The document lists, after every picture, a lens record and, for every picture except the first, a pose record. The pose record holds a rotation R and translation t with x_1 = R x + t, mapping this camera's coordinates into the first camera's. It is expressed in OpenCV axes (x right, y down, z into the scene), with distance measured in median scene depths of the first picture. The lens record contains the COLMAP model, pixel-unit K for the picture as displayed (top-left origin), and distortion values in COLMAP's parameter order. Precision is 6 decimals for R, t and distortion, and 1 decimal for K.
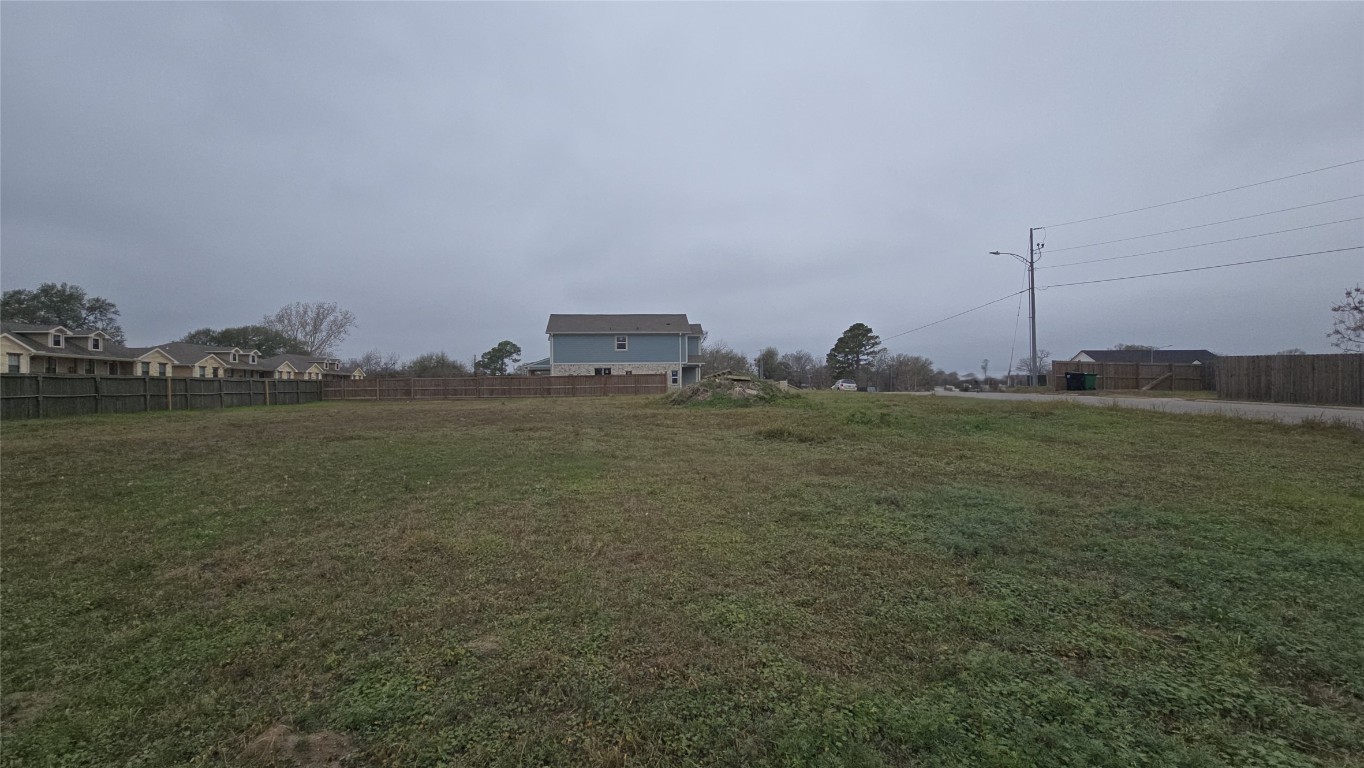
lens RADIAL K [[552.1, 0, 679.7], [0, 552.1, 388.2], [0, 0, 1]] dist [0.007685, -0.007535]
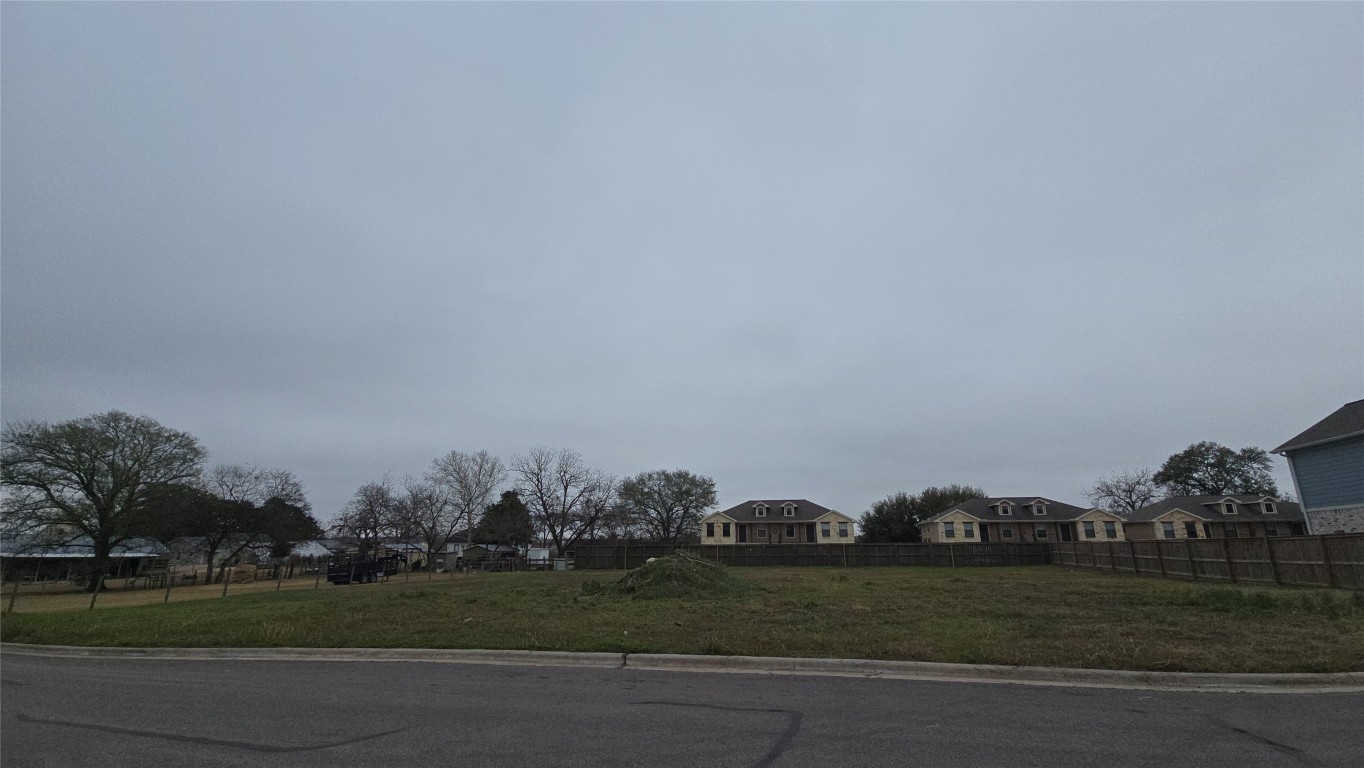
lens RADIAL K [[552.1, 0, 679.7], [0, 552.1, 388.2], [0, 0, 1]] dist [0.007685, -0.007535]
pose [[-0.345489, -0.239790, -0.907269, 0.445286], [0.004798, 0.966338, -0.257229, -0.024595], [0.938410, -0.093223, -0.332709, 0.631859]]
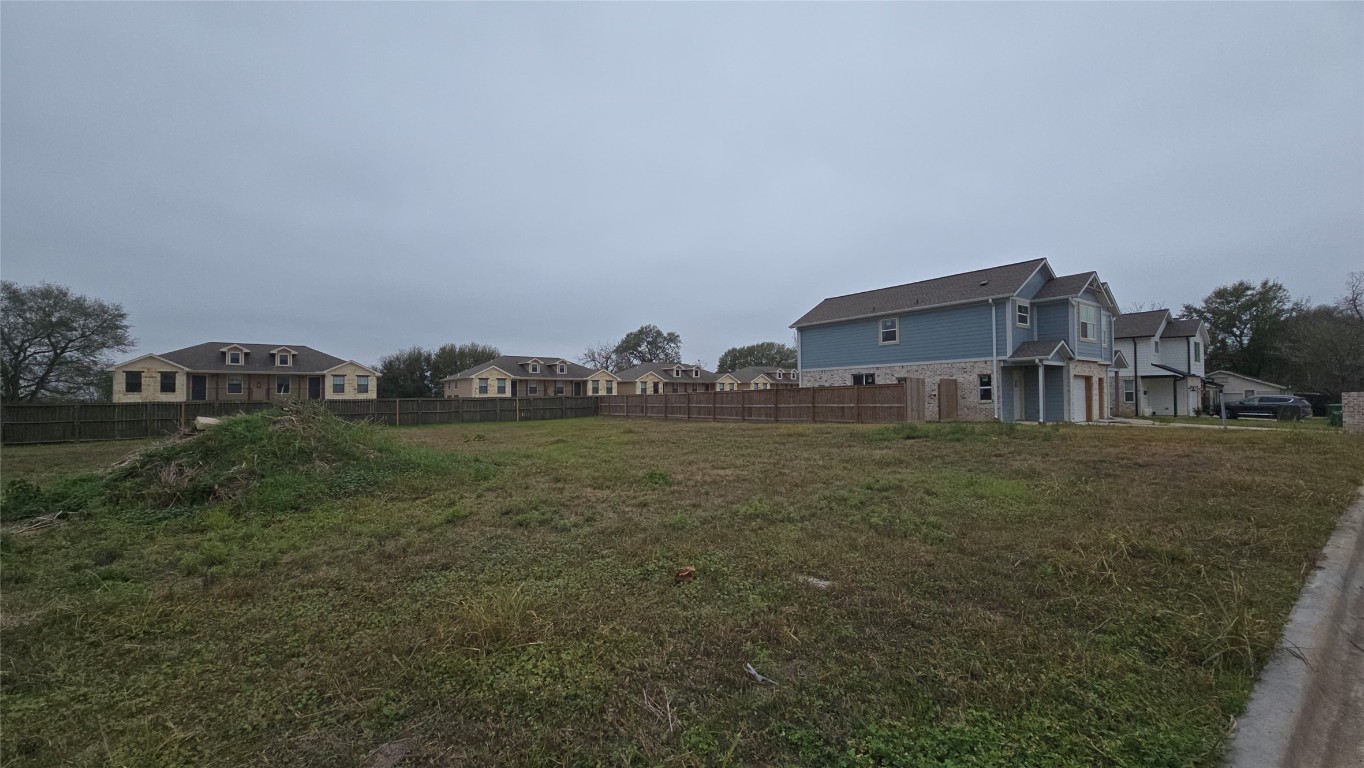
lens RADIAL K [[552.1, 0, 679.7], [0, 552.1, 388.2], [0, 0, 1]] dist [0.007685, -0.007535]
pose [[0.516638, -0.009885, -0.856147, 0.283752], [0.004308, 0.999951, -0.008946, -0.015829], [0.856193, 0.000934, 0.516655, 0.501563]]
